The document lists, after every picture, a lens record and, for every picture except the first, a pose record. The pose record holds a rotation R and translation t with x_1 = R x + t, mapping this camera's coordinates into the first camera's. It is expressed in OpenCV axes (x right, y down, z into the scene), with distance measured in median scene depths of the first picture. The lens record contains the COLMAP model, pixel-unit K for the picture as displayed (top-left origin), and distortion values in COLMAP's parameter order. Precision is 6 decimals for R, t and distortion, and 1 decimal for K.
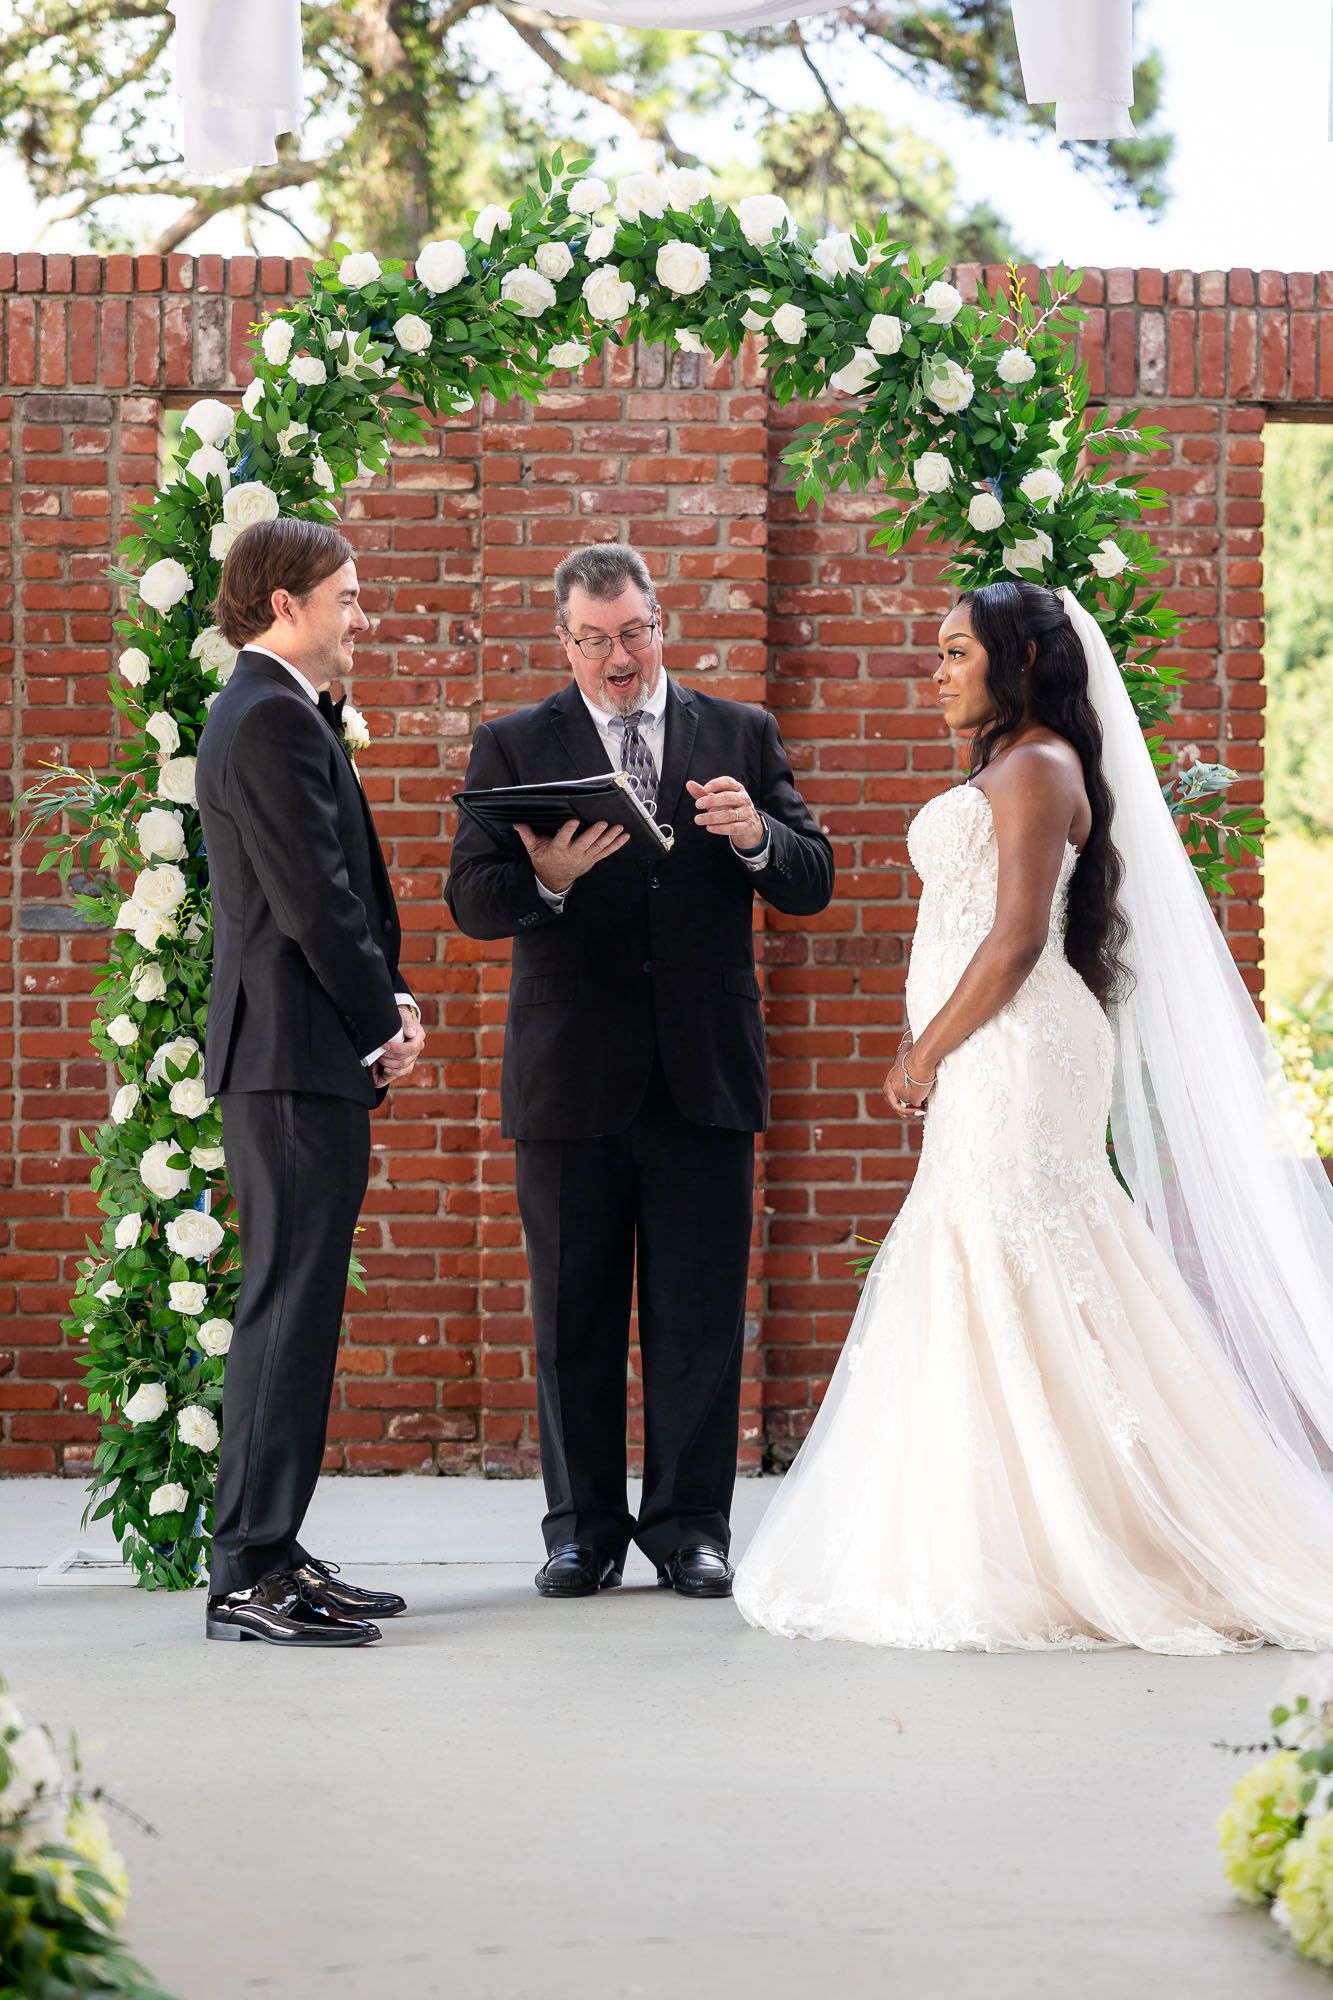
lens RADIAL K [[4364.3, 0, 666.5], [0, 4364.3, 1000.0], [0, 0, 1]] dist [0.014001, 0.625738]
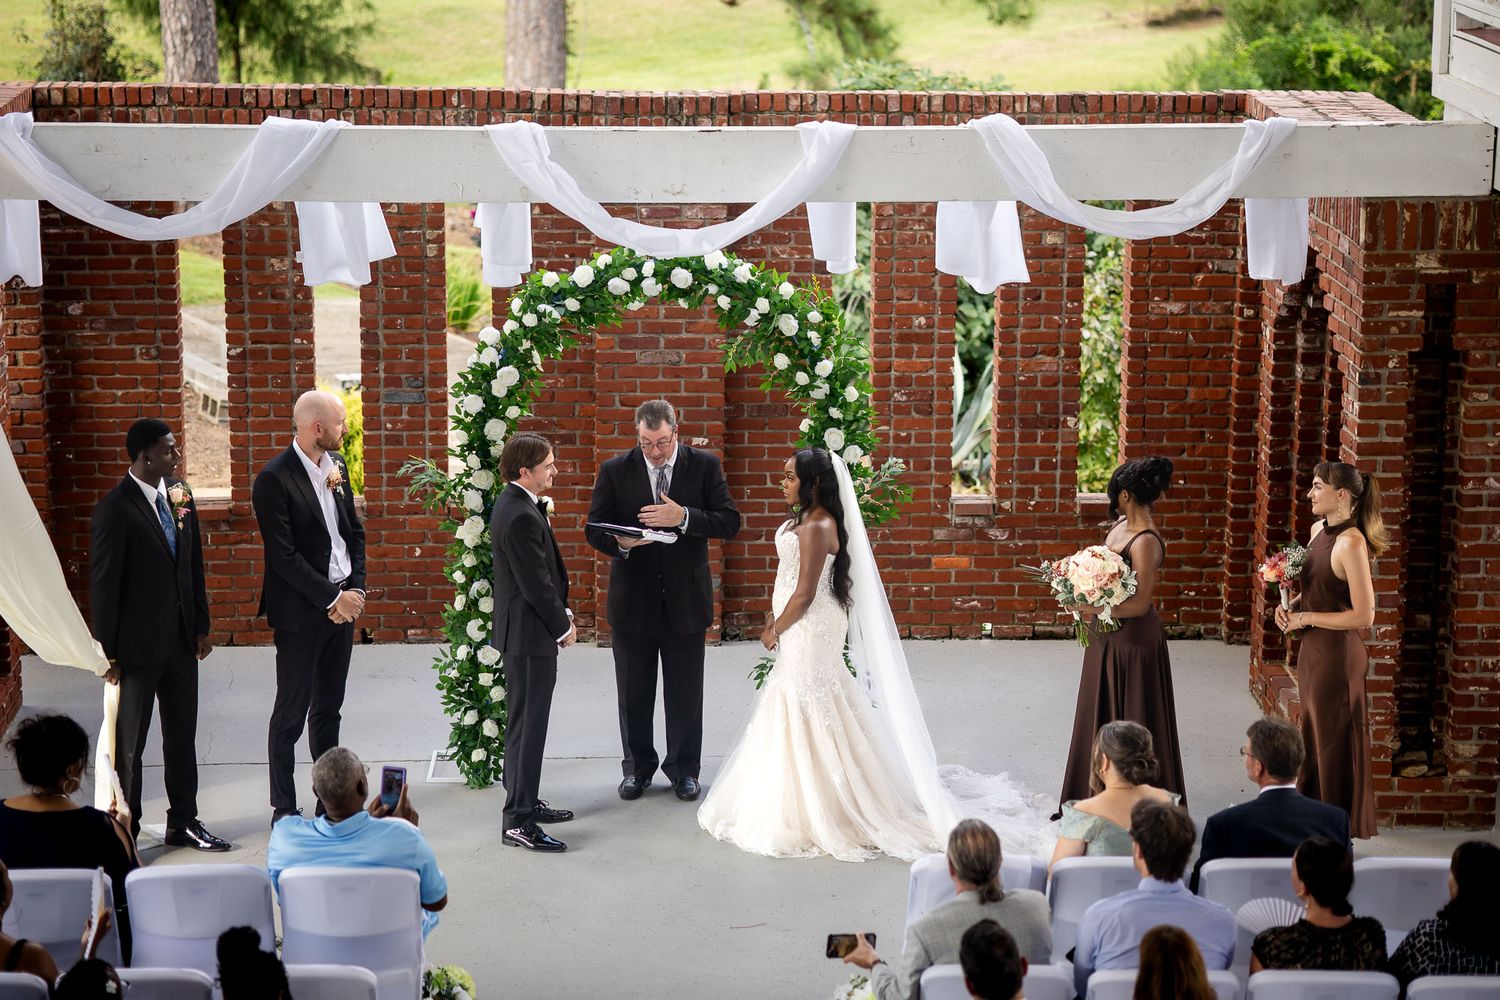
lens RADIAL K [[3746.7, 0, 774.6], [0, 3746.7, 497.0], [0, 0, 1]] dist [0.427784, -1.074007]
pose [[0.999856, 0.006137, 0.015814, 0.018182], [-0.010023, 0.965862, 0.258863, -0.460887], [-0.013686, -0.258984, 0.965785, -0.837021]]
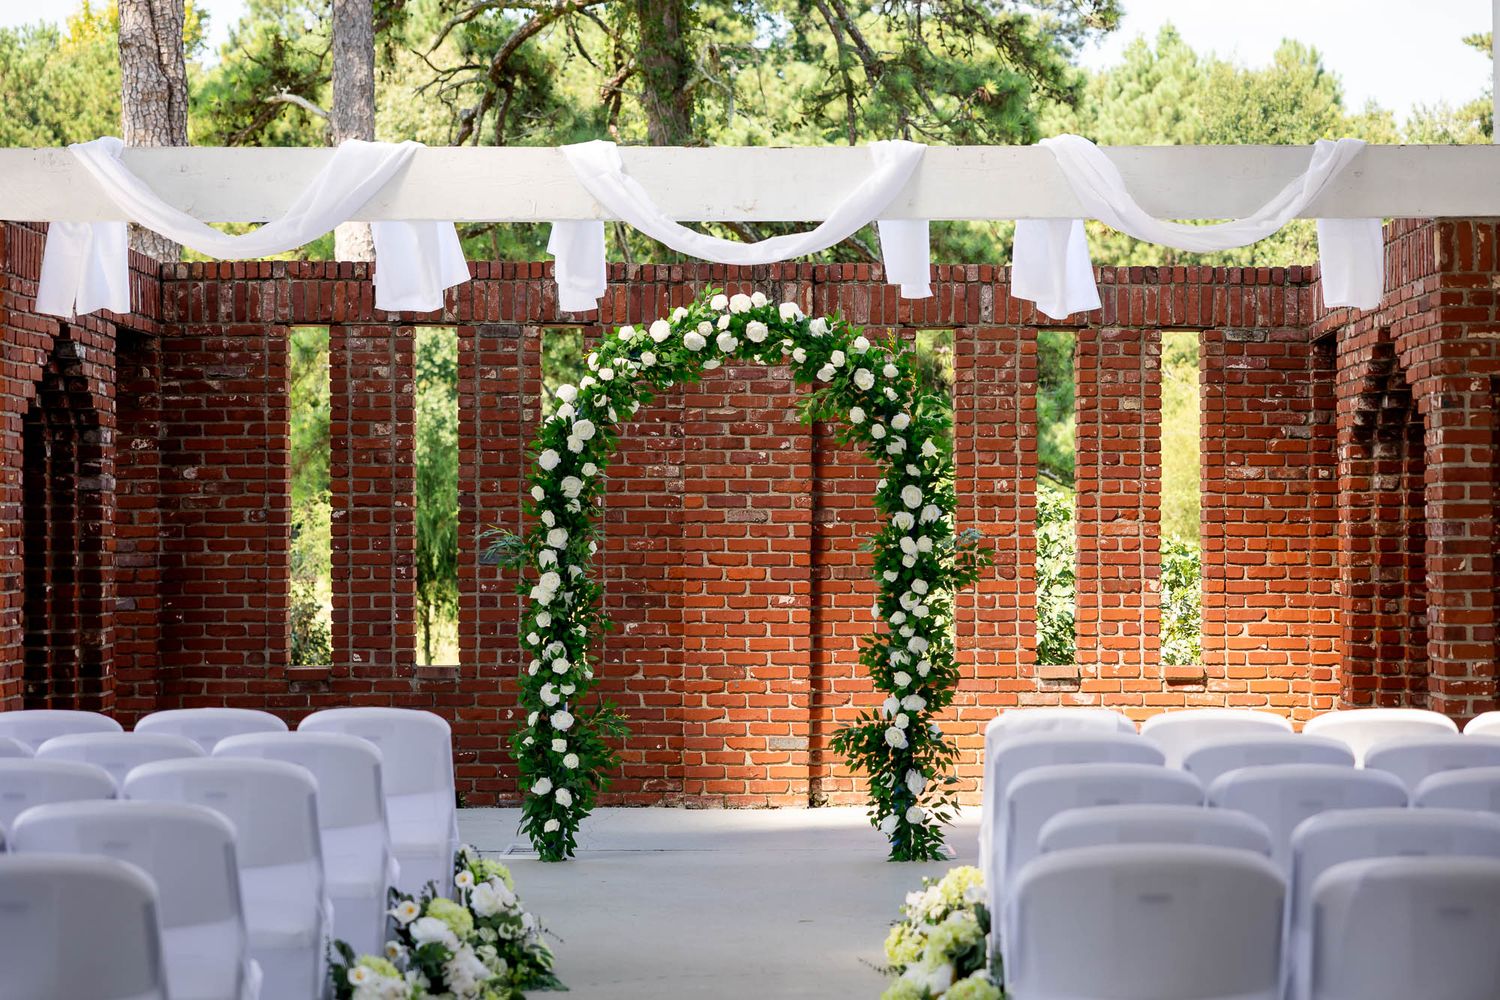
lens RADIAL K [[3090.7, 0, 750.0], [0, 3090.7, 500.0], [0, 0, 1]] dist [0.031360, 0.366254]
pose [[0.999354, 0.000567, -0.035940, 0.048469], [0.000354, 0.999672, 0.025604, -0.089948], [0.035943, -0.025601, 0.999026, -0.584807]]
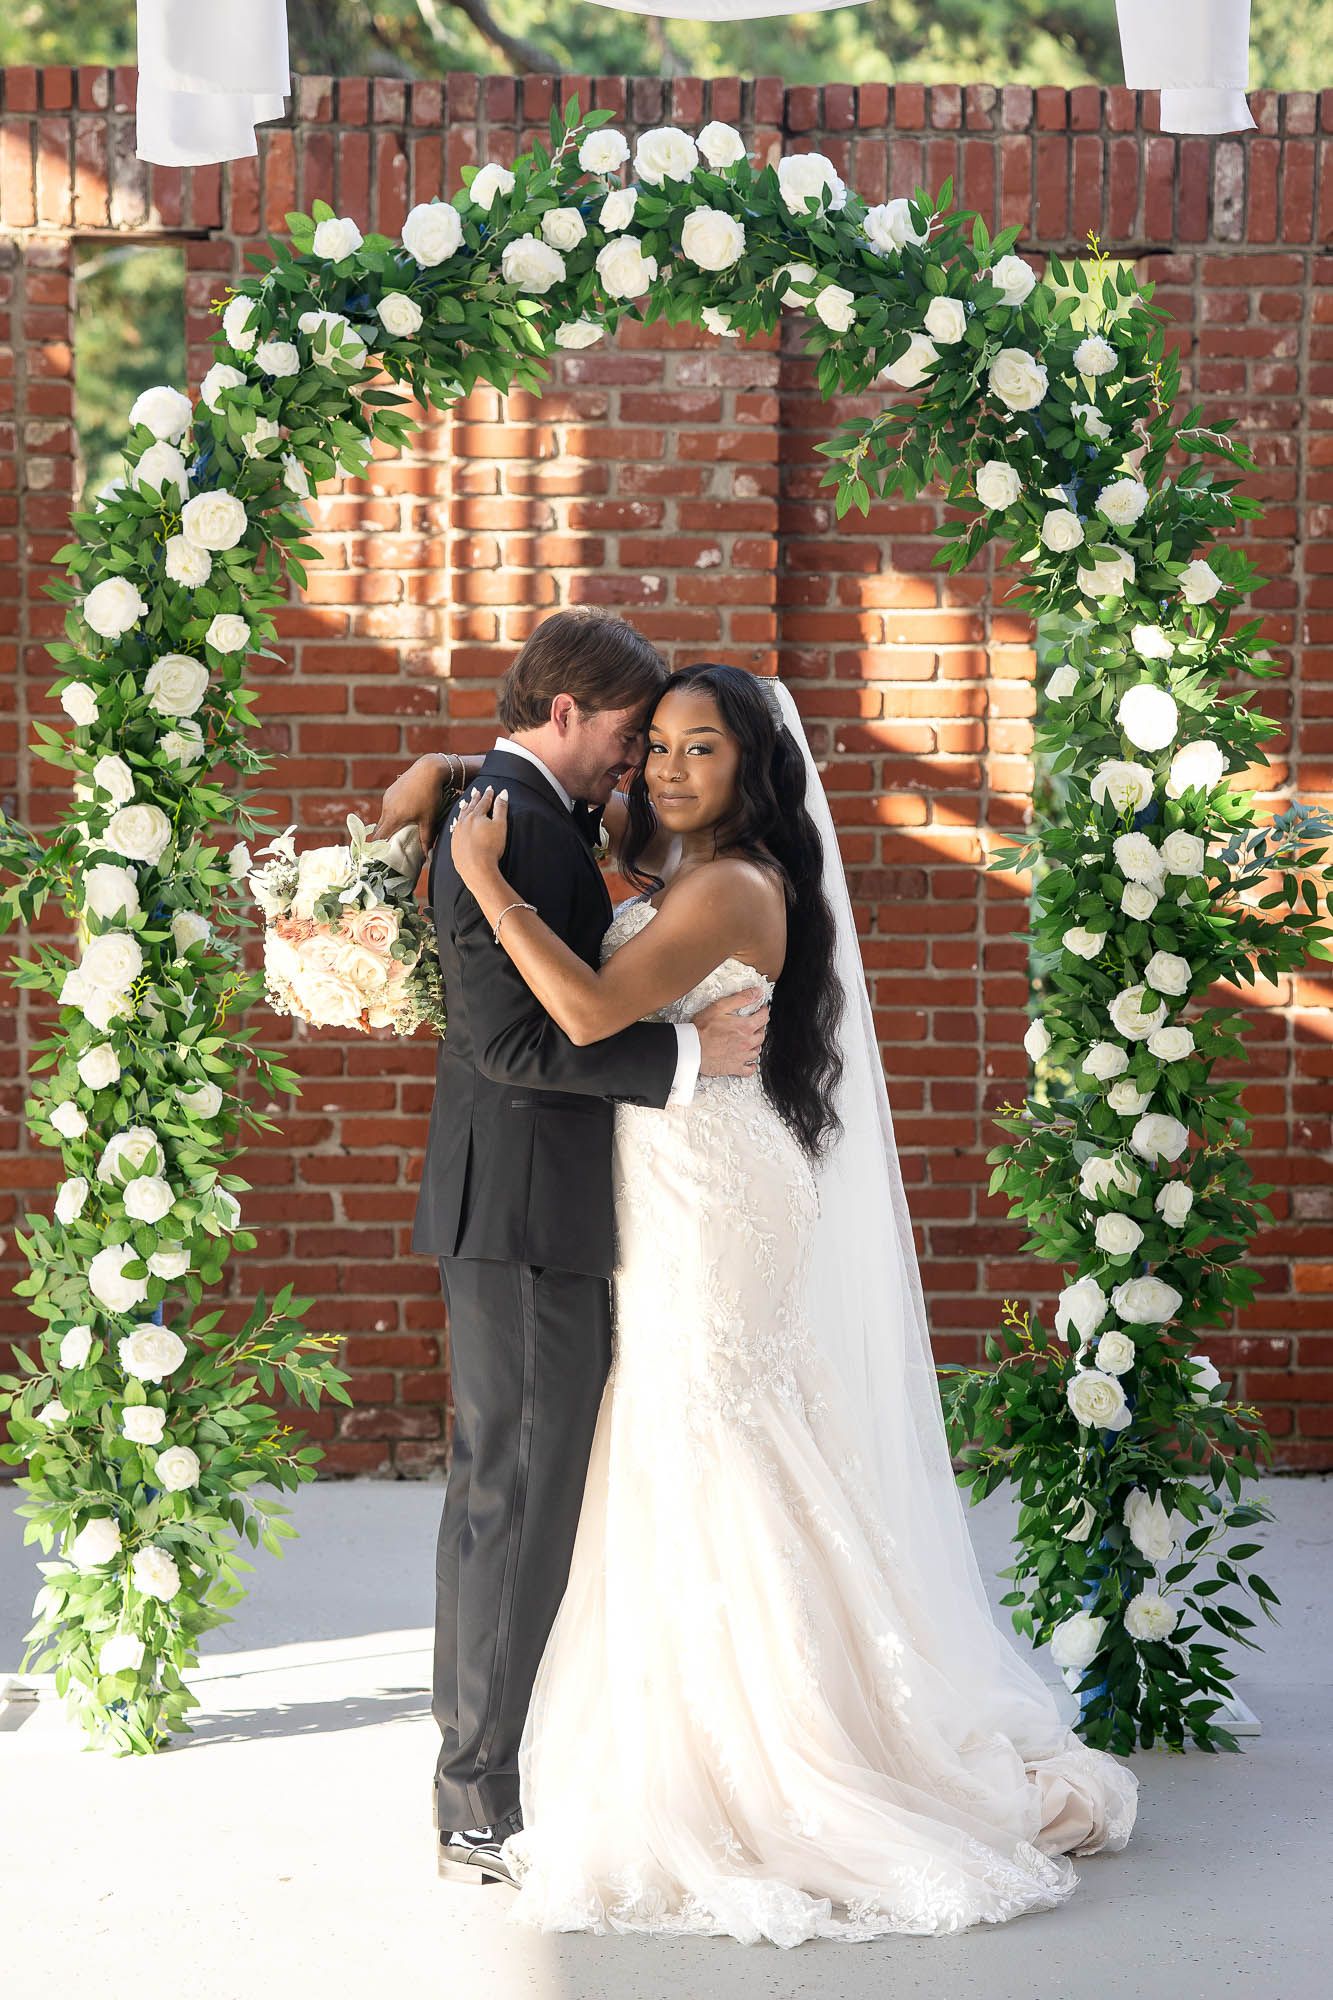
lens RADIAL K [[4995.5, 0, 670.2], [0, 4995.5, 953.0], [0, 0, 1]] dist [0.427784, -1.074007]
pose [[0.999745, 0.004962, 0.022009, -0.019955], [-0.007012, 0.995539, 0.094093, -0.093061], [-0.021444, -0.094224, 0.995320, -0.002724]]
